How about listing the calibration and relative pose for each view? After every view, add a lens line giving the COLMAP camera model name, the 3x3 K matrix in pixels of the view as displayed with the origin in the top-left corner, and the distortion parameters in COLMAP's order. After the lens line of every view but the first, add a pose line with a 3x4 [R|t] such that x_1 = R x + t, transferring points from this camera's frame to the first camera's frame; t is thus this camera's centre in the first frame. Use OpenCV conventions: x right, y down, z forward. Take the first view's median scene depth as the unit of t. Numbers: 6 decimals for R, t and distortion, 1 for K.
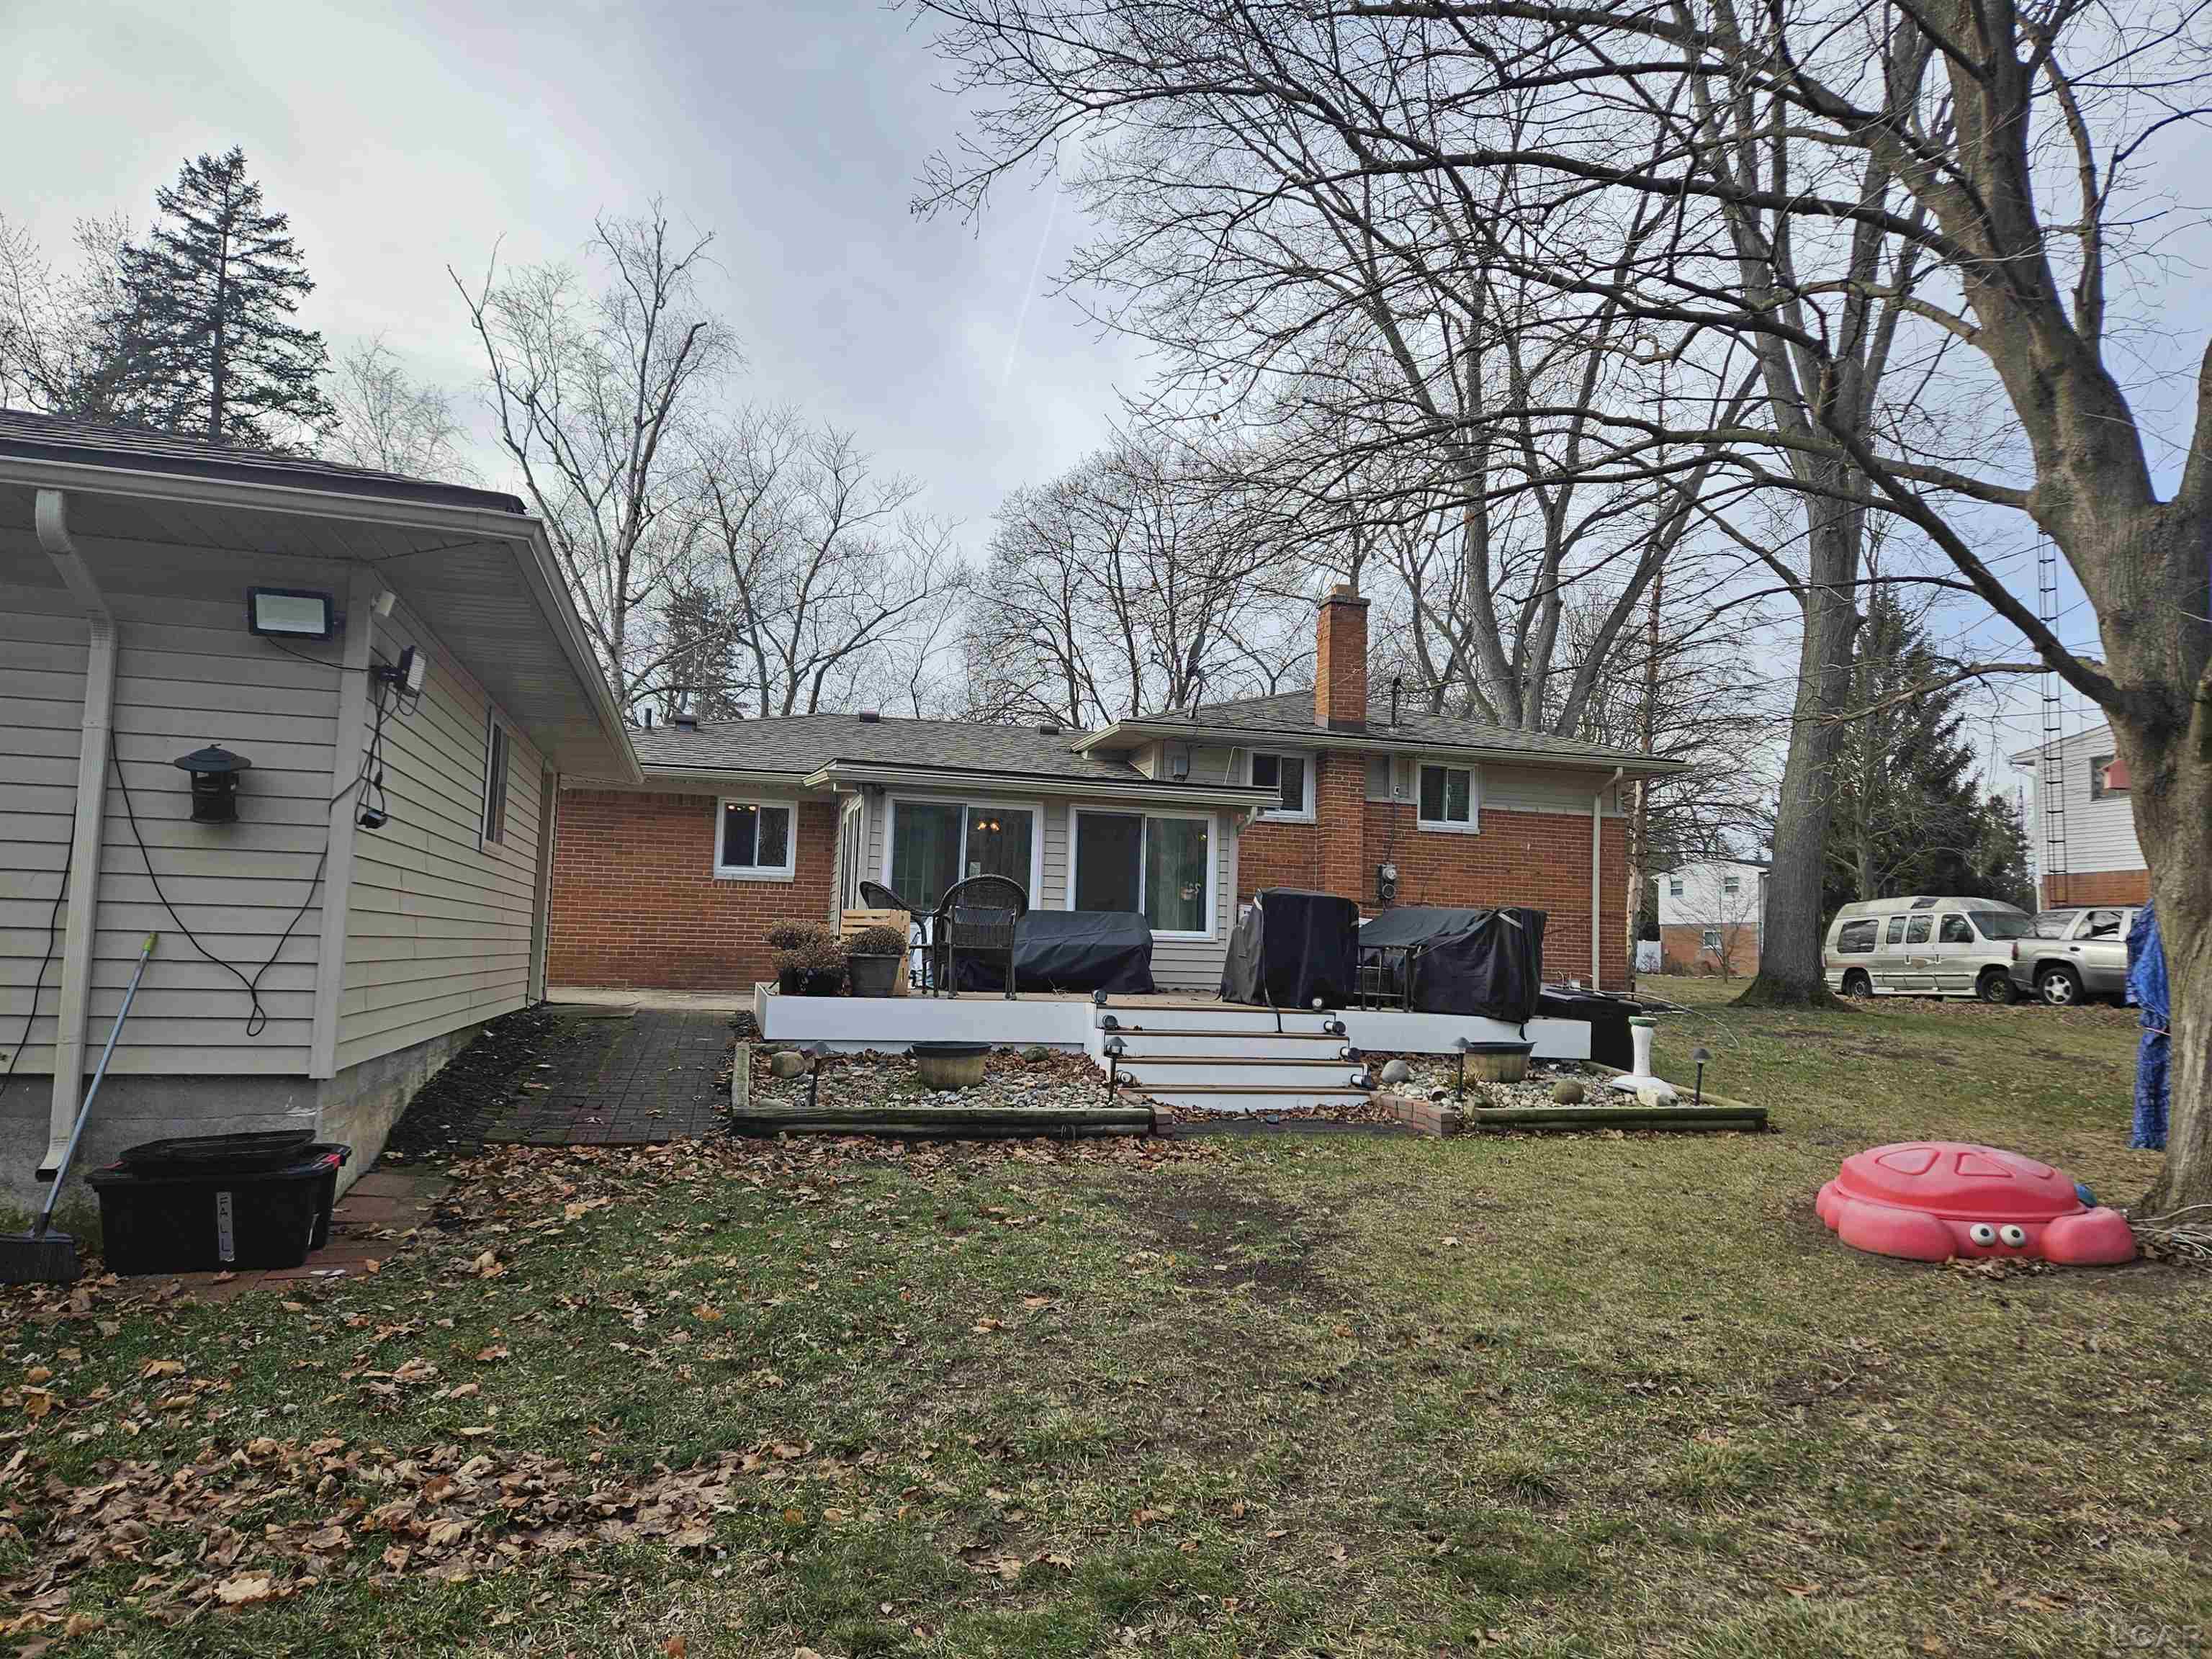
lens RADIAL K [[1468.7, 0, 1106.0], [0, 1468.7, 829.5], [0, 0, 1]] dist [0.003995, -0.000505]
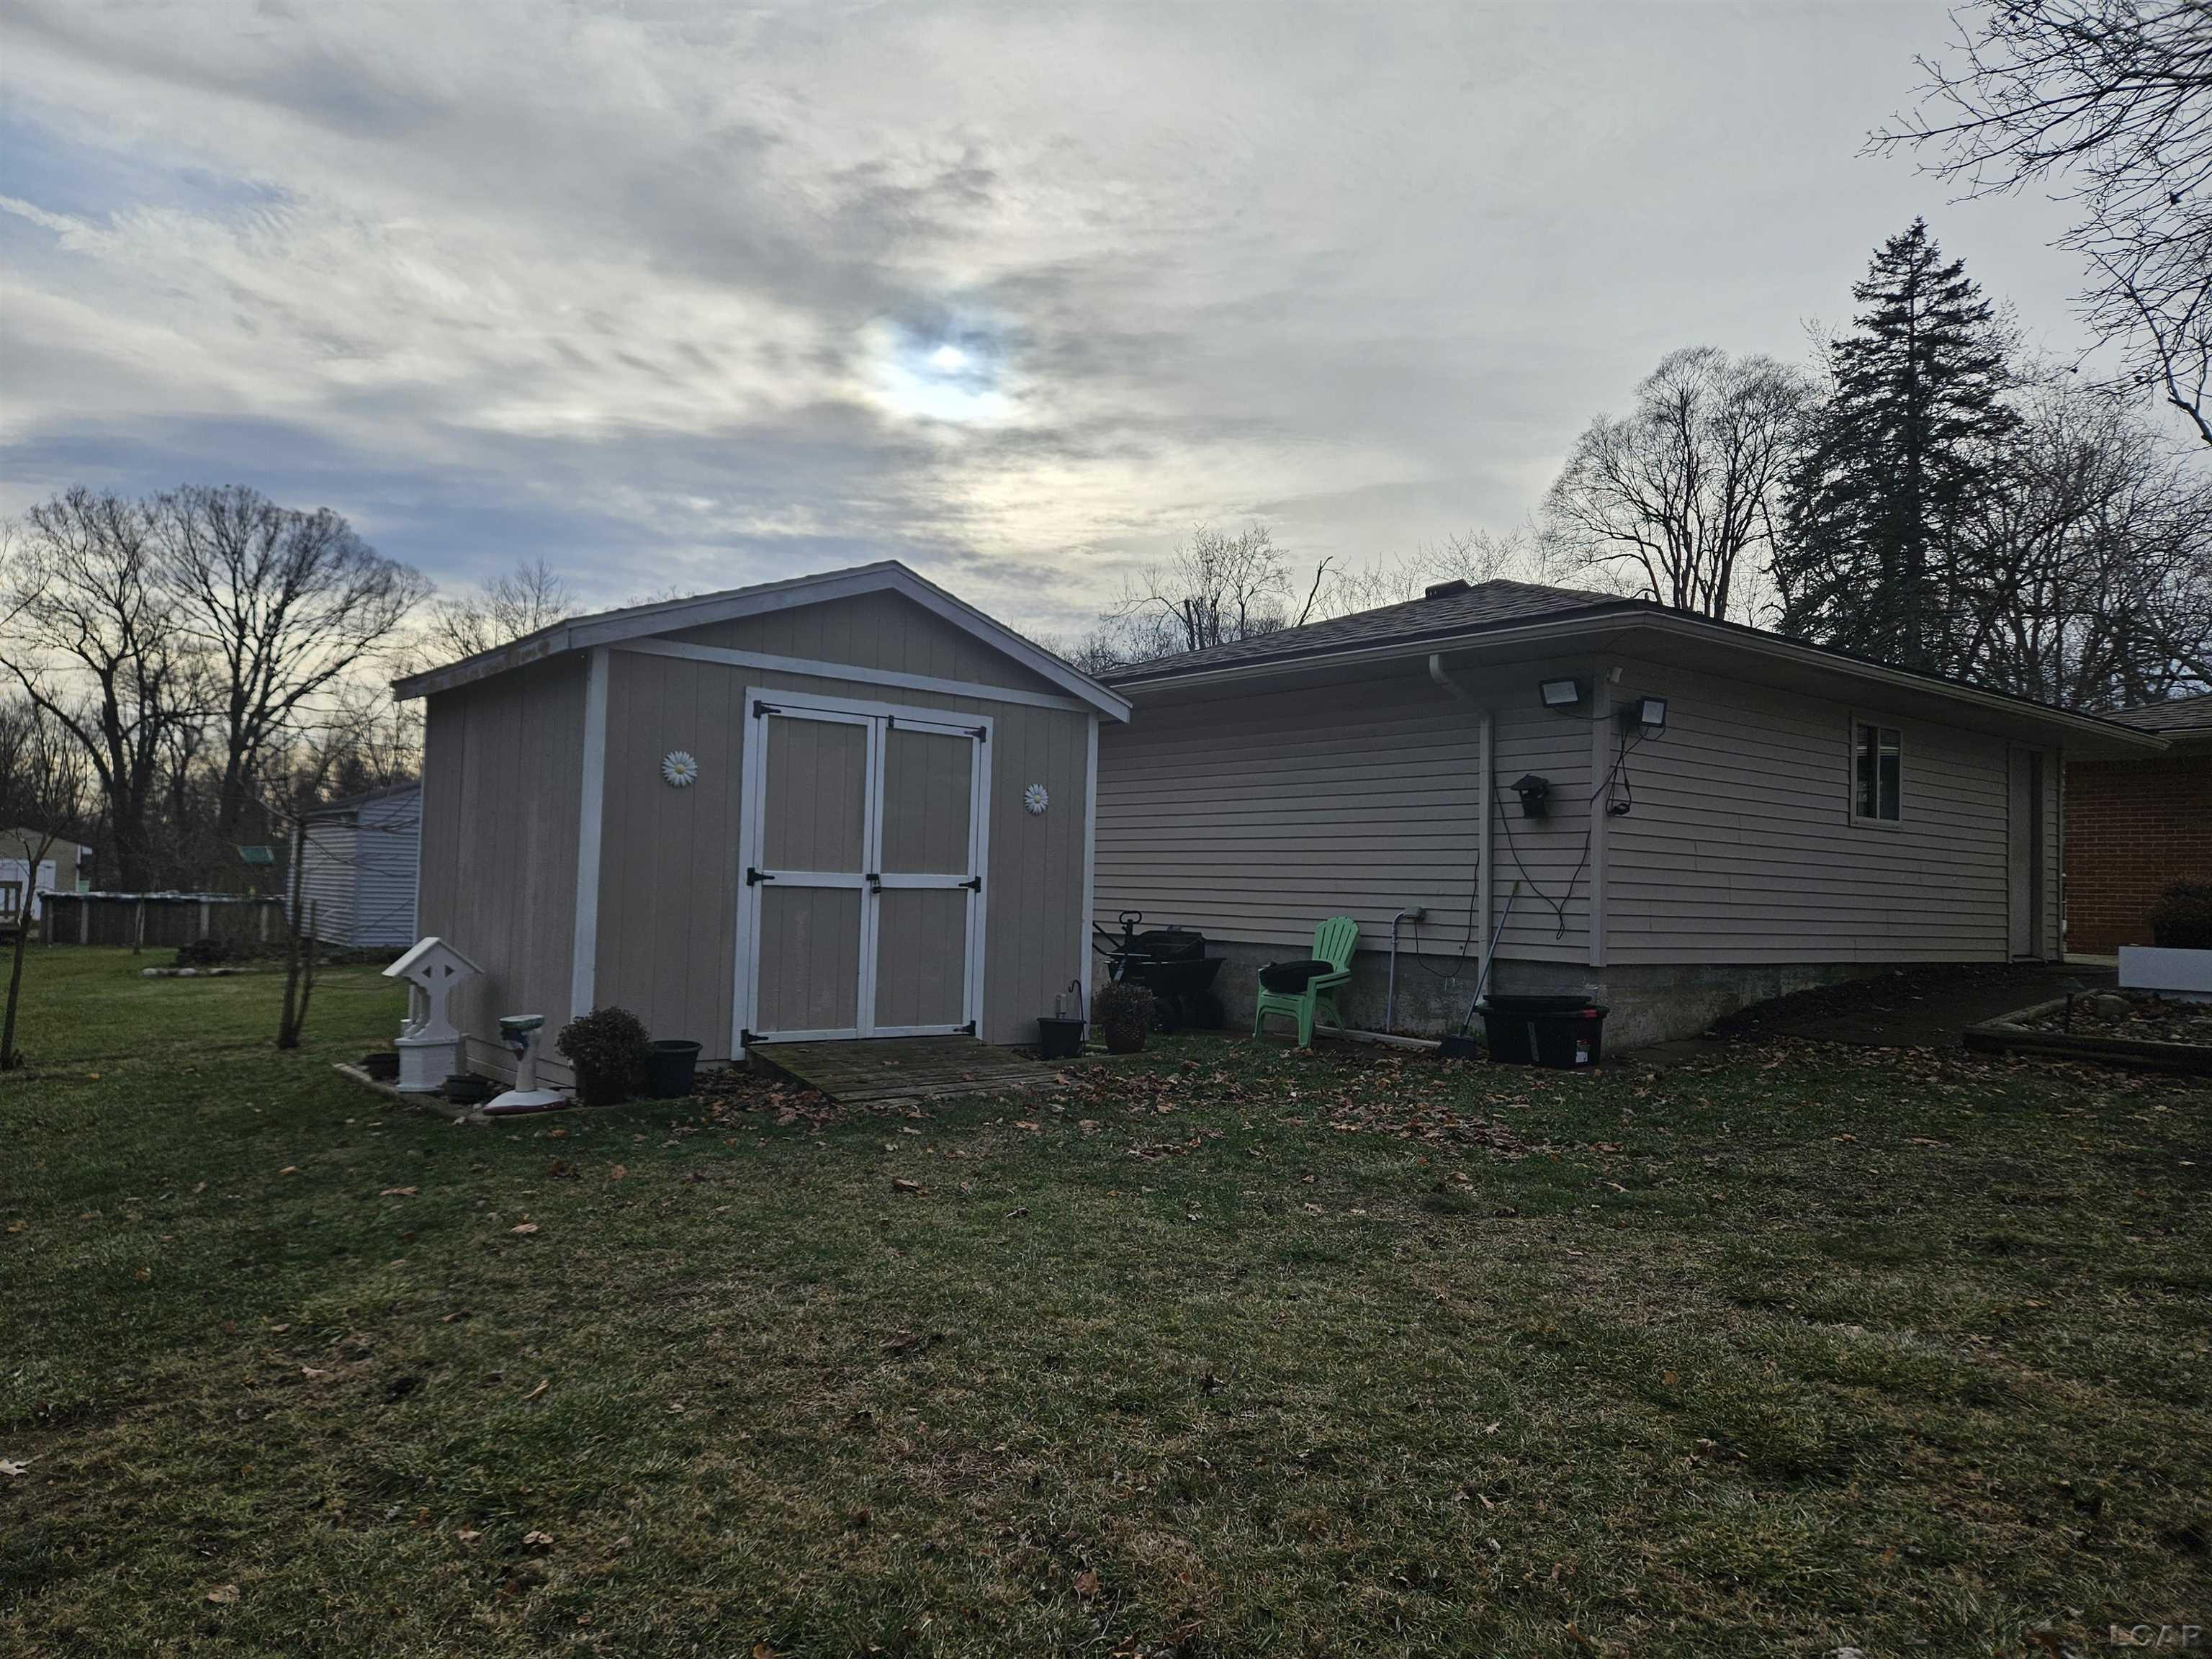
lens RADIAL K [[1468.7, 0, 1106.0], [0, 1468.7, 829.5], [0, 0, 1]] dist [0.003995, -0.000505]
pose [[0.395462, -0.055966, -0.916776, 0.741089], [0.057155, 0.997707, -0.036252, 0.040427], [0.916702, -0.038062, 0.397753, -0.155123]]
